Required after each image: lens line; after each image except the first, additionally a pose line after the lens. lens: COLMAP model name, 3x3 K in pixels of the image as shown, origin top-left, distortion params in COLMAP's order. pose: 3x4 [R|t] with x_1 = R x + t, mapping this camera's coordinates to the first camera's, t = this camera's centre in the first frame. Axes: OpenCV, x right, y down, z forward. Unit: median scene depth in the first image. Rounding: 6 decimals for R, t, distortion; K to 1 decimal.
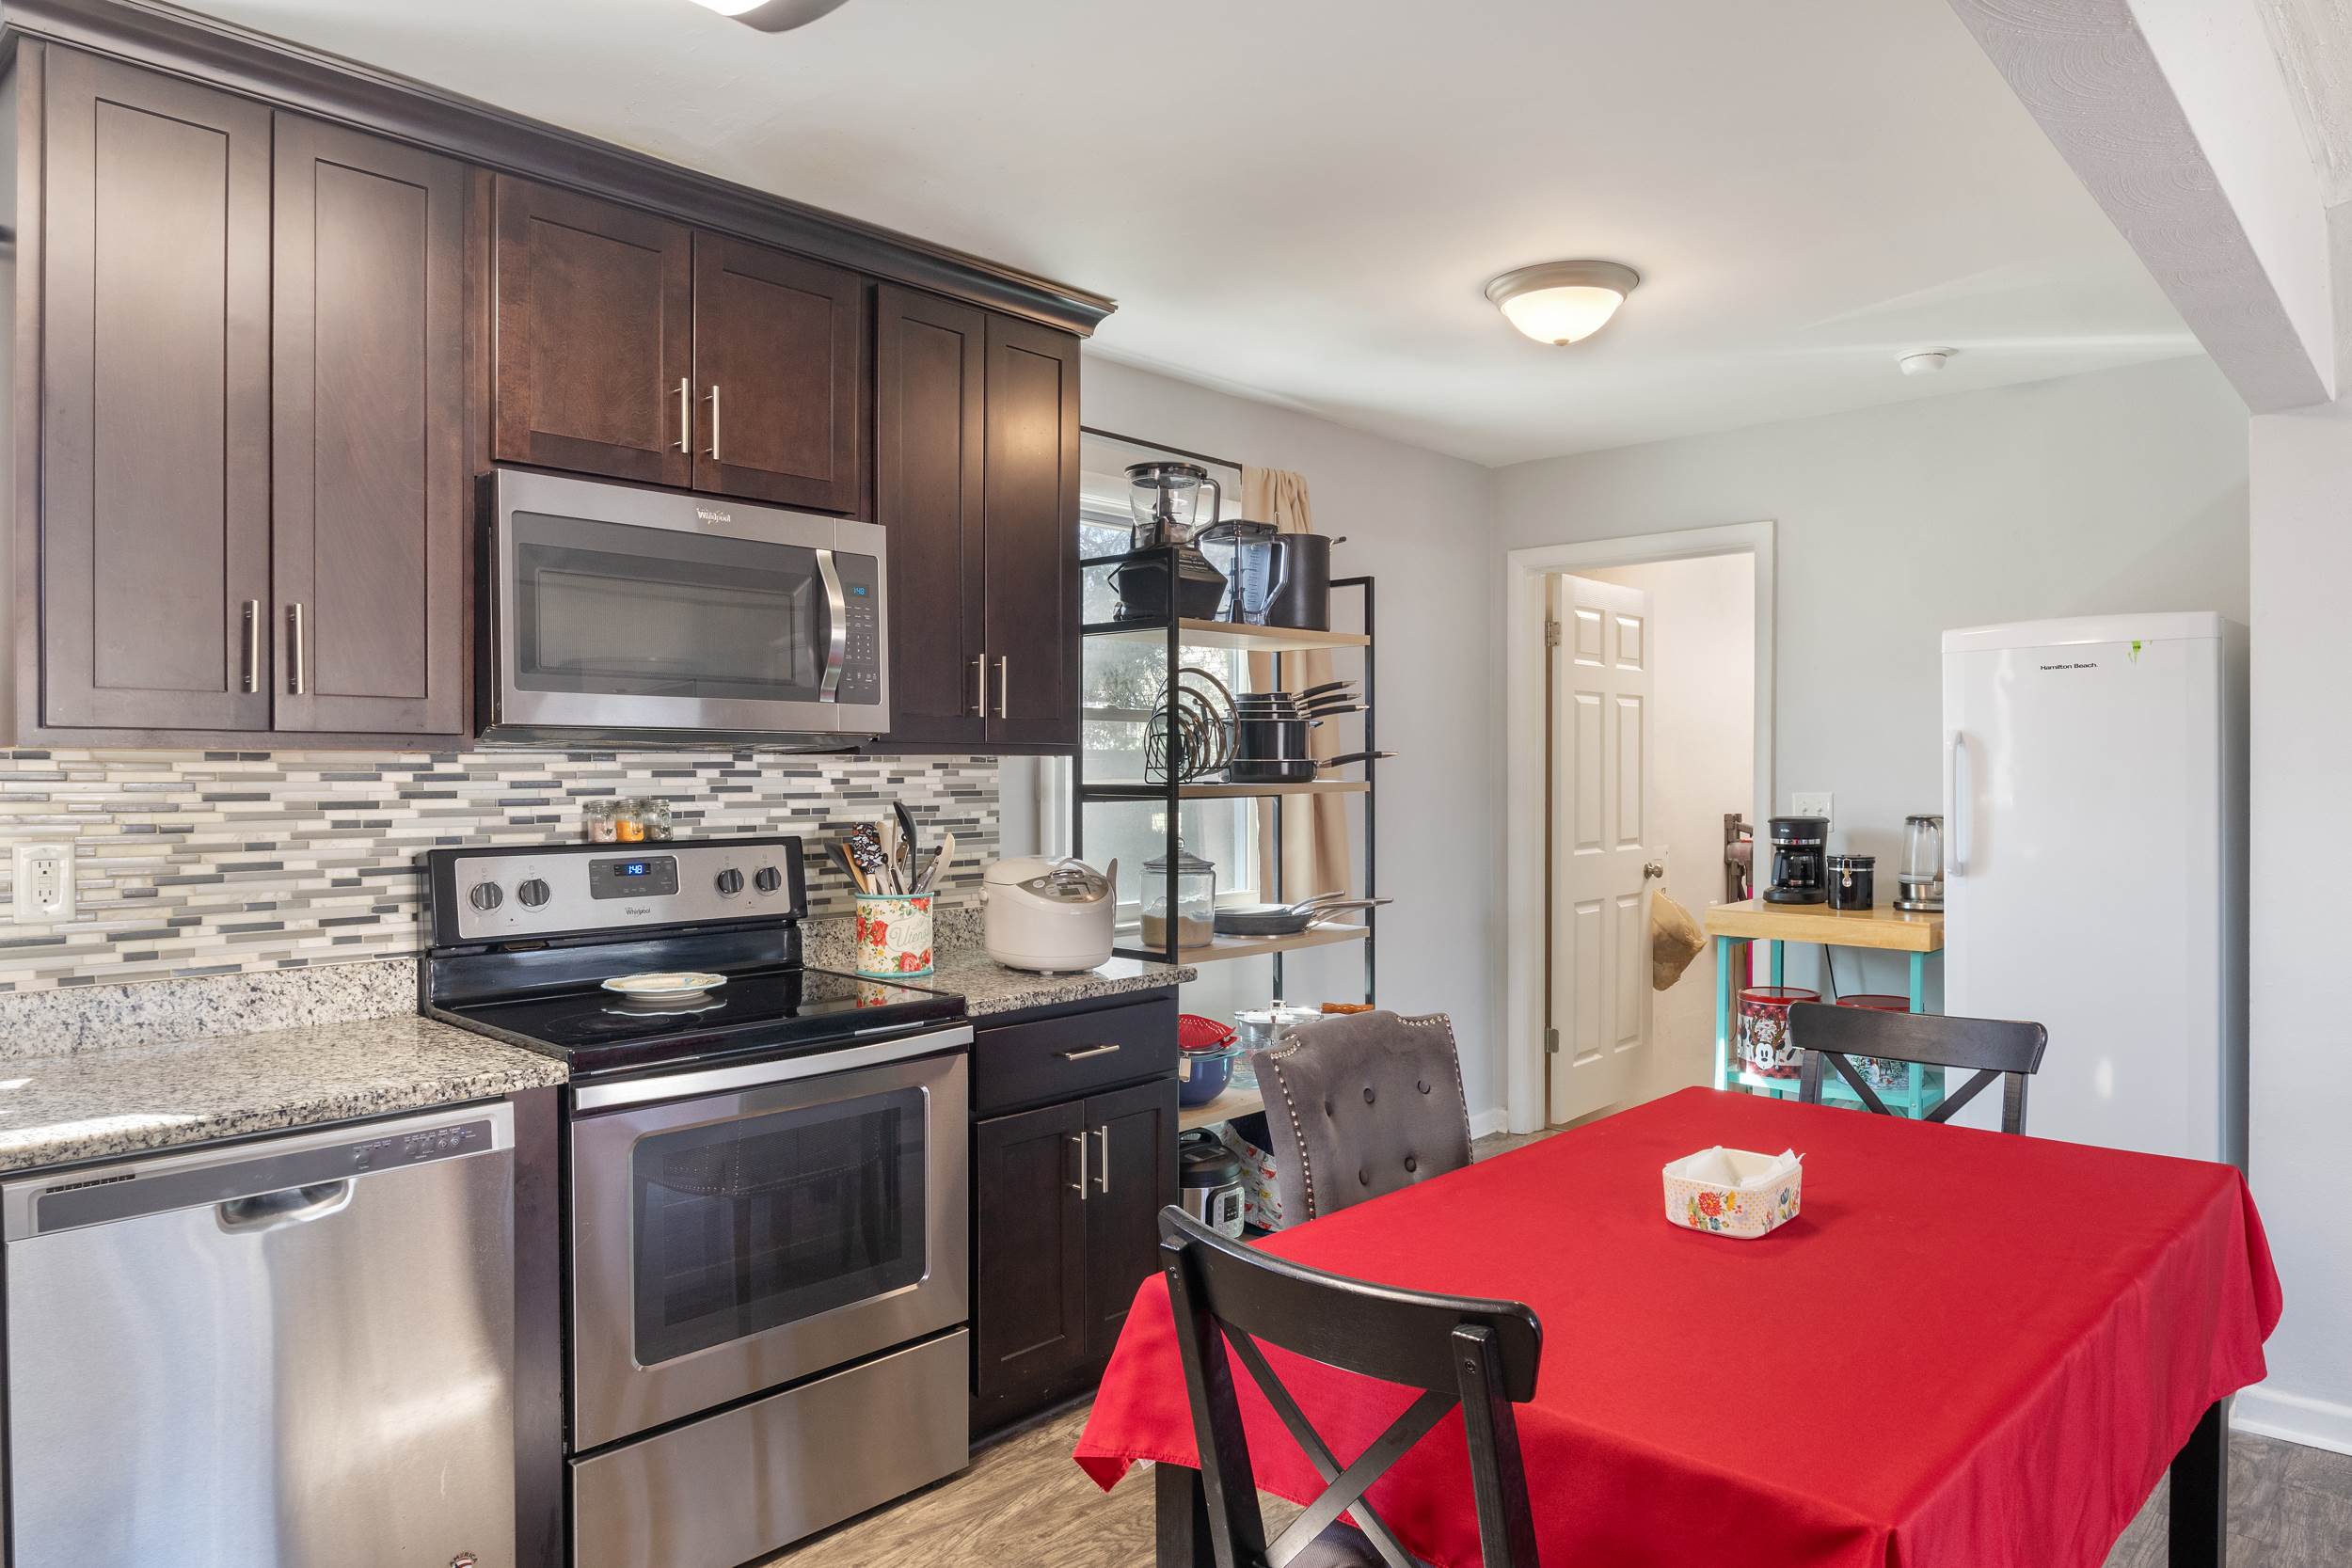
lens RADIAL K [[1438.0, 0, 1130.4], [0, 1438.0, 795.1], [0, 0, 1]] dist [-0.010881, 0.000165]
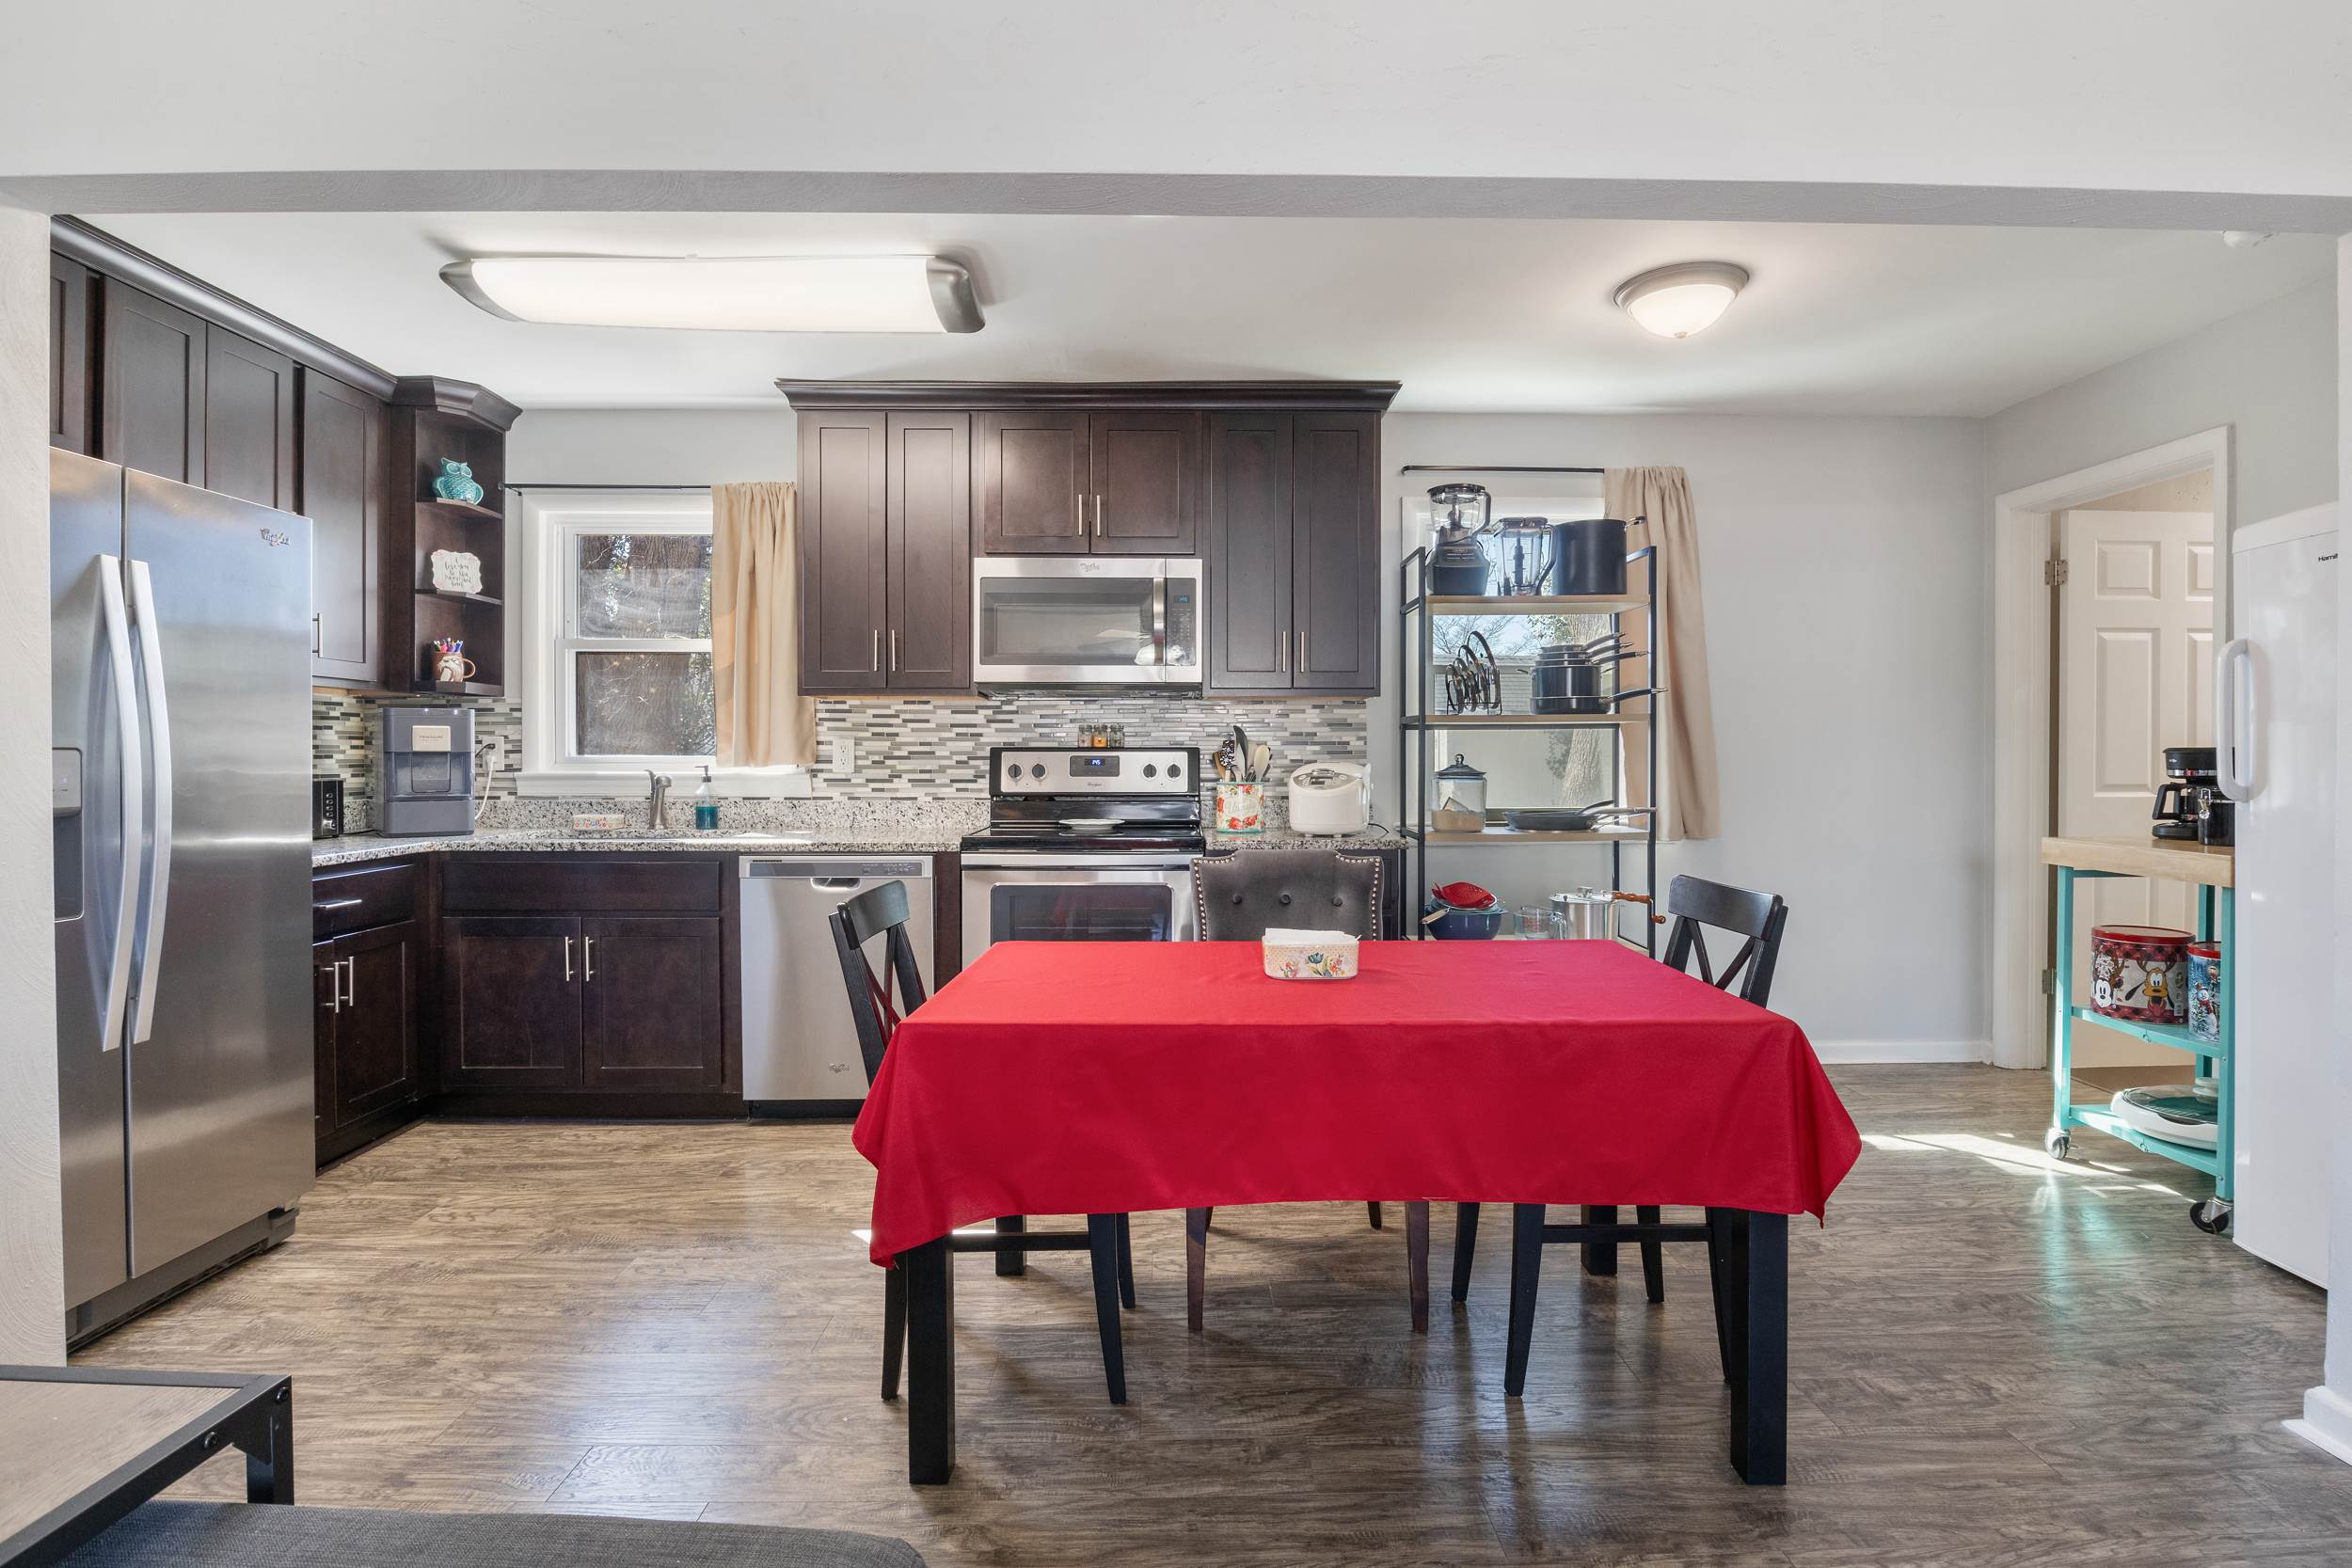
lens RADIAL K [[1154.3, 0, 1199.1], [0, 1154.3, 765.5], [0, 0, 1]] dist [-0.017679, 0.001180]
pose [[0.712214, 0.008449, -0.701911, 0.864448], [-0.014945, 0.999883, -0.003129, 0.065124], [0.701803, 0.012719, 0.712257, 0.048650]]
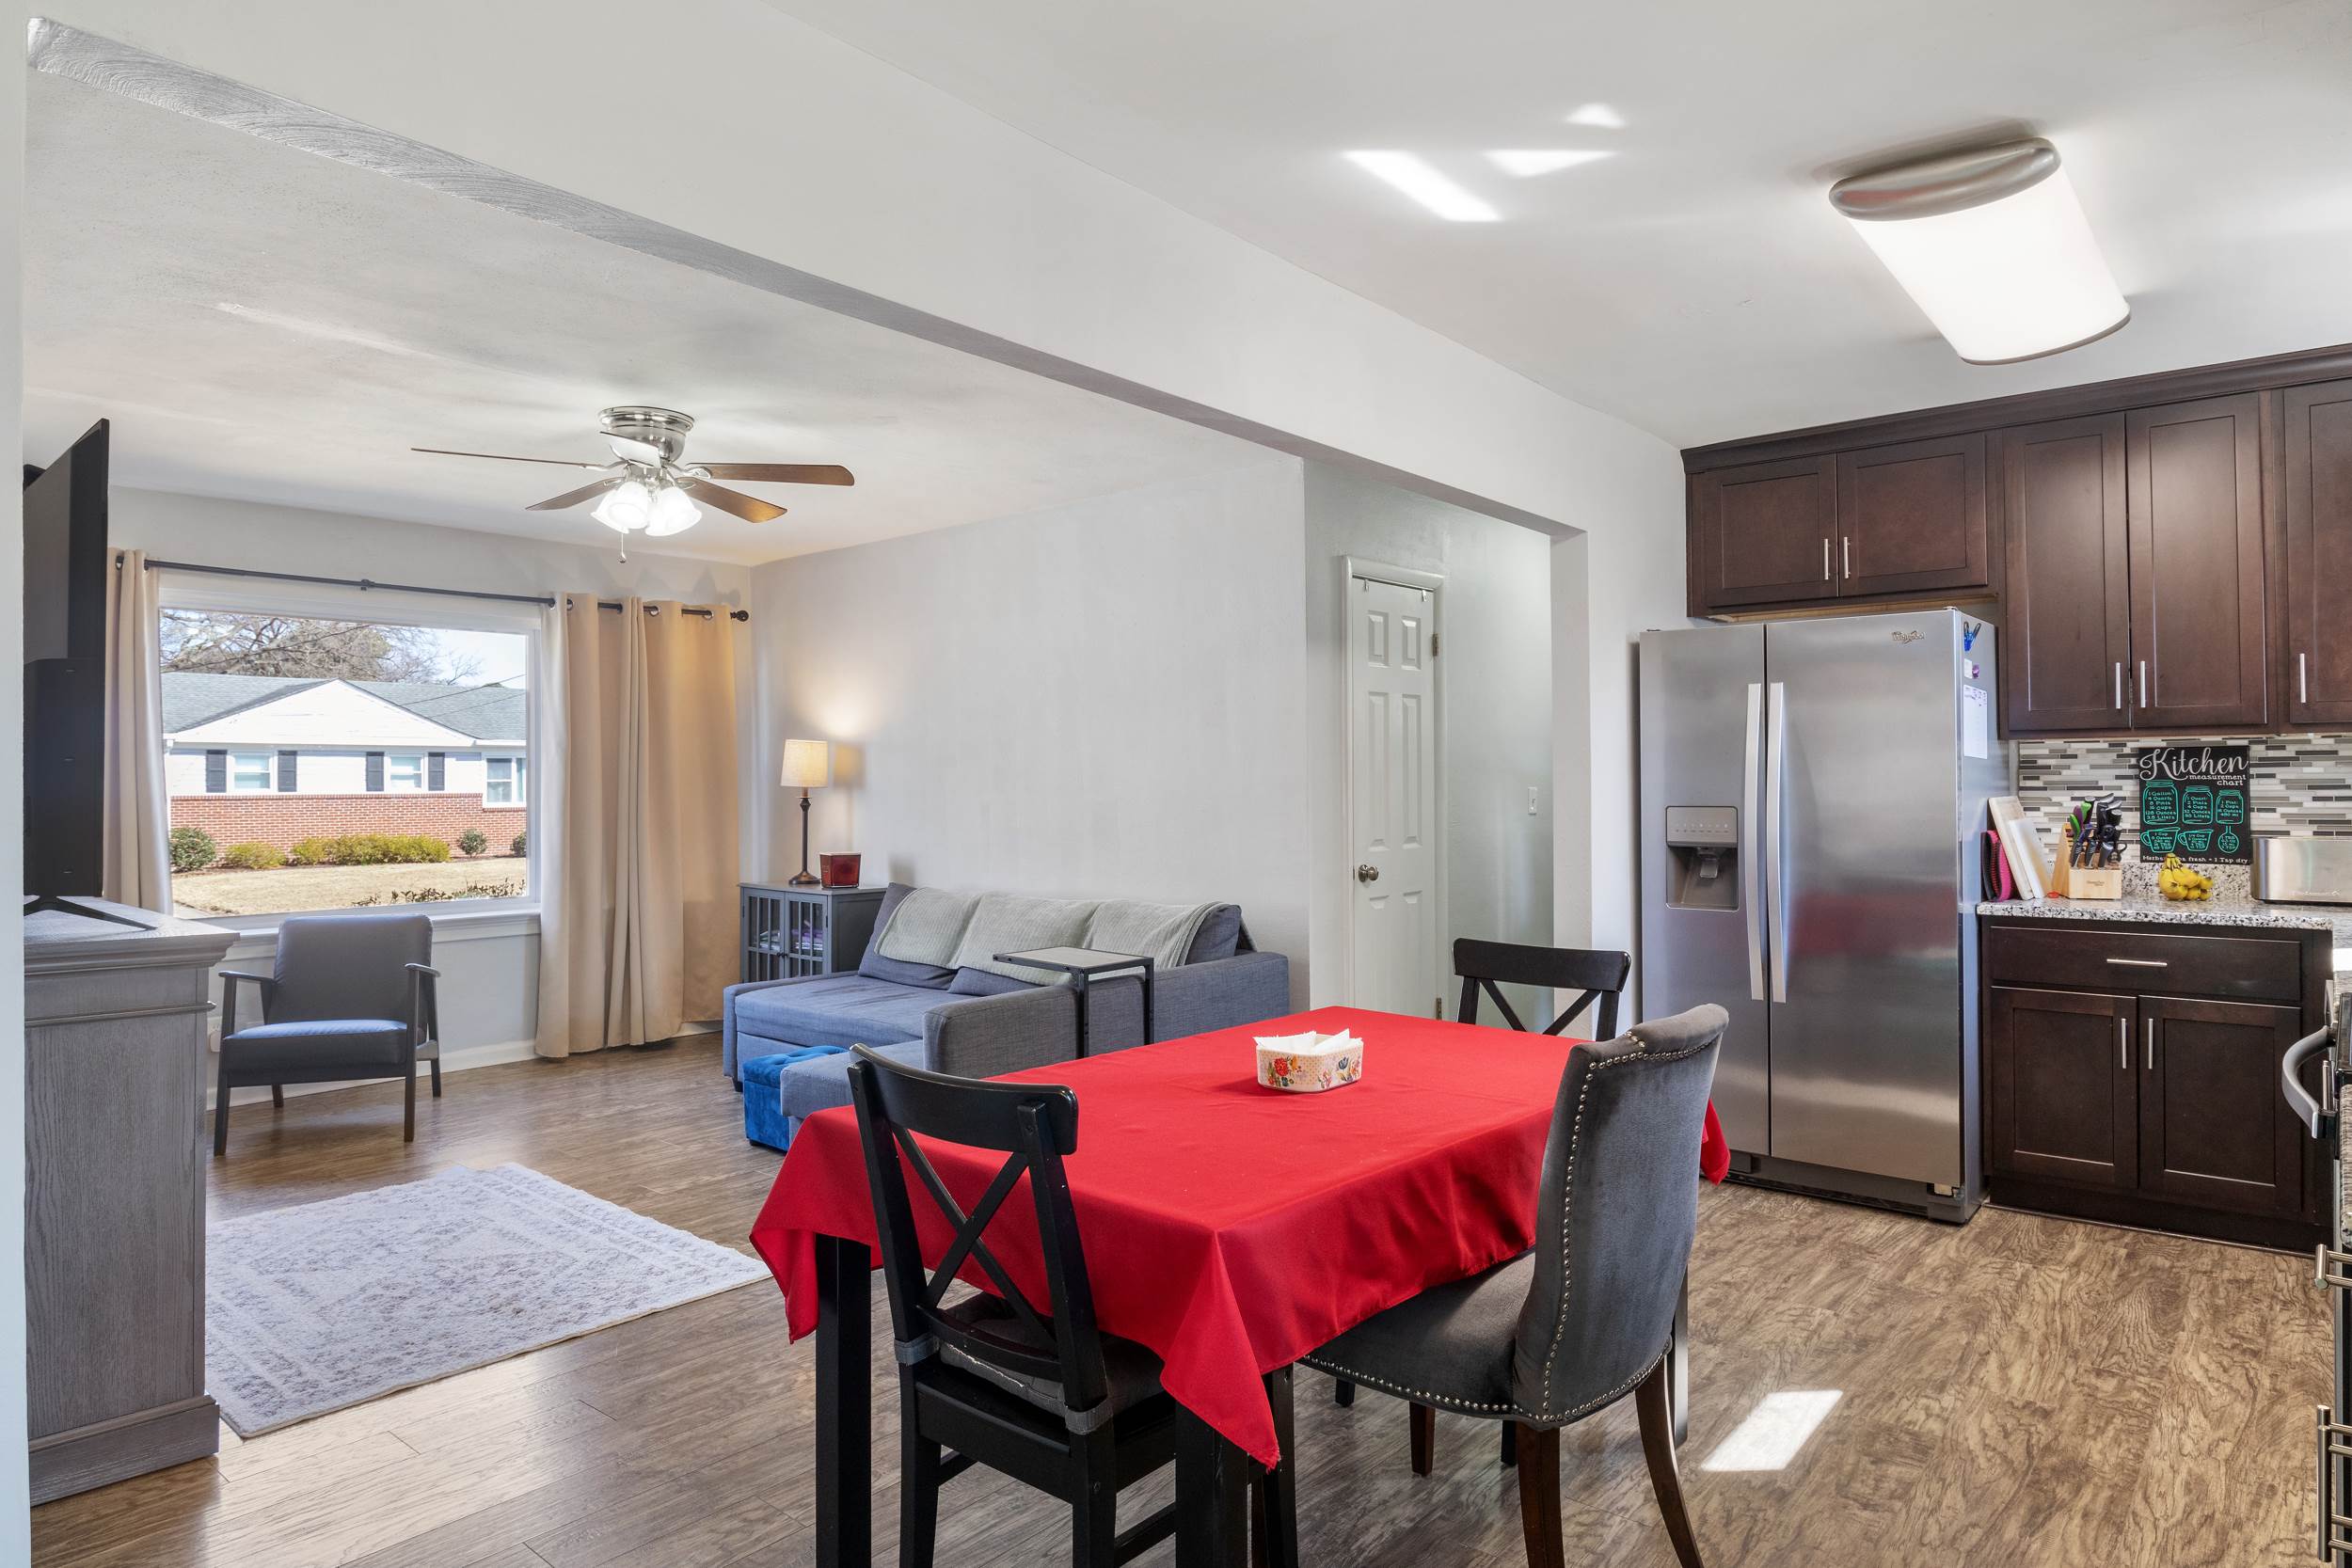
lens RADIAL K [[1347.1, 0, 1174.5], [0, 1347.1, 771.3], [0, 0, 1]] dist [-0.005496, -0.001058]
pose [[-0.997265, 0.009454, -0.073305, 0.469060], [0.008766, 0.999915, 0.009703, -0.002806], [0.073390, 0.009033, -0.997262, 1.645799]]
